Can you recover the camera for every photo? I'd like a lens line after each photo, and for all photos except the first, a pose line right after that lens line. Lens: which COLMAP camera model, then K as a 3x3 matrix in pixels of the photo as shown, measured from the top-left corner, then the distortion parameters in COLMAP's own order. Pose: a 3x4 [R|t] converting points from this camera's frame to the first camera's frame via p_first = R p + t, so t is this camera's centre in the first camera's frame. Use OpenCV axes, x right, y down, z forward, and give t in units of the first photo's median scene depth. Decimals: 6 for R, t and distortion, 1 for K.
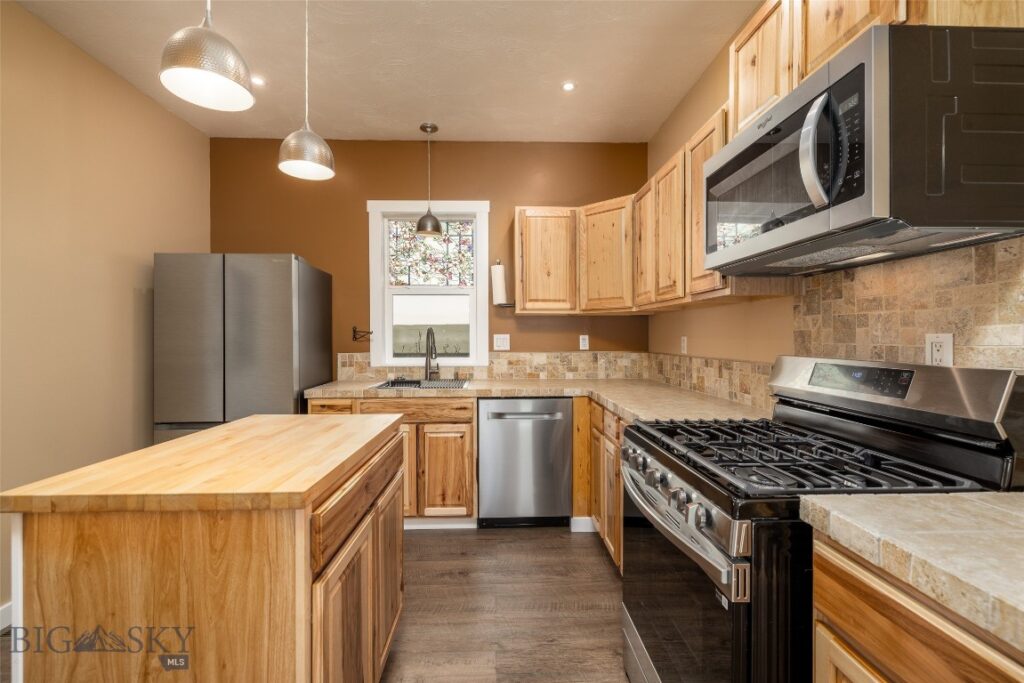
lens RADIAL K [[440.1, 0, 498.5], [0, 440.1, 337.6], [0, 0, 1]] dist [-0.000003, 0.002126]
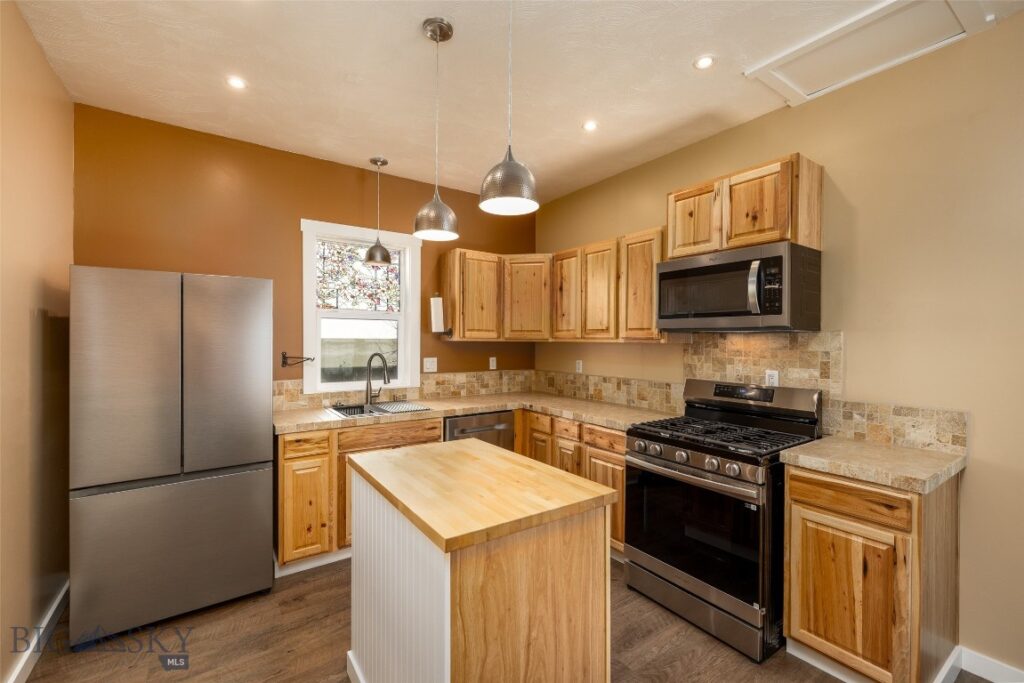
lens RADIAL K [[440.1, 0, 501.2], [0, 440.1, 339.4], [0, 0, 1]] dist [-0.000003, 0.002126]
pose [[0.837261, 0.007558, 0.546752, -0.549342], [-0.006582, 0.999971, -0.003745, -0.061769], [-0.546764, -0.000463, 0.837286, -0.033250]]
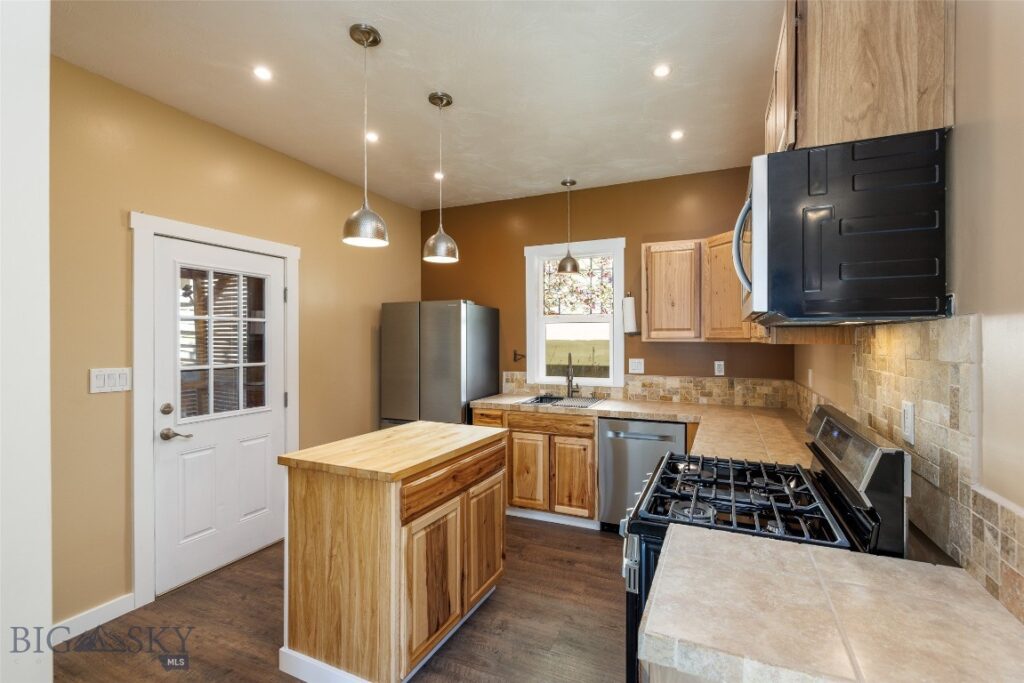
lens RADIAL K [[440.1, 0, 521.3], [0, 440.1, 340.4], [0, 0, 1]] dist [-0.000003, 0.002126]
pose [[0.903789, 0.001064, -0.427977, 0.263764], [-0.001329, 0.999999, -0.000321, -0.063451], [0.427977, 0.000859, 0.903789, -0.131465]]
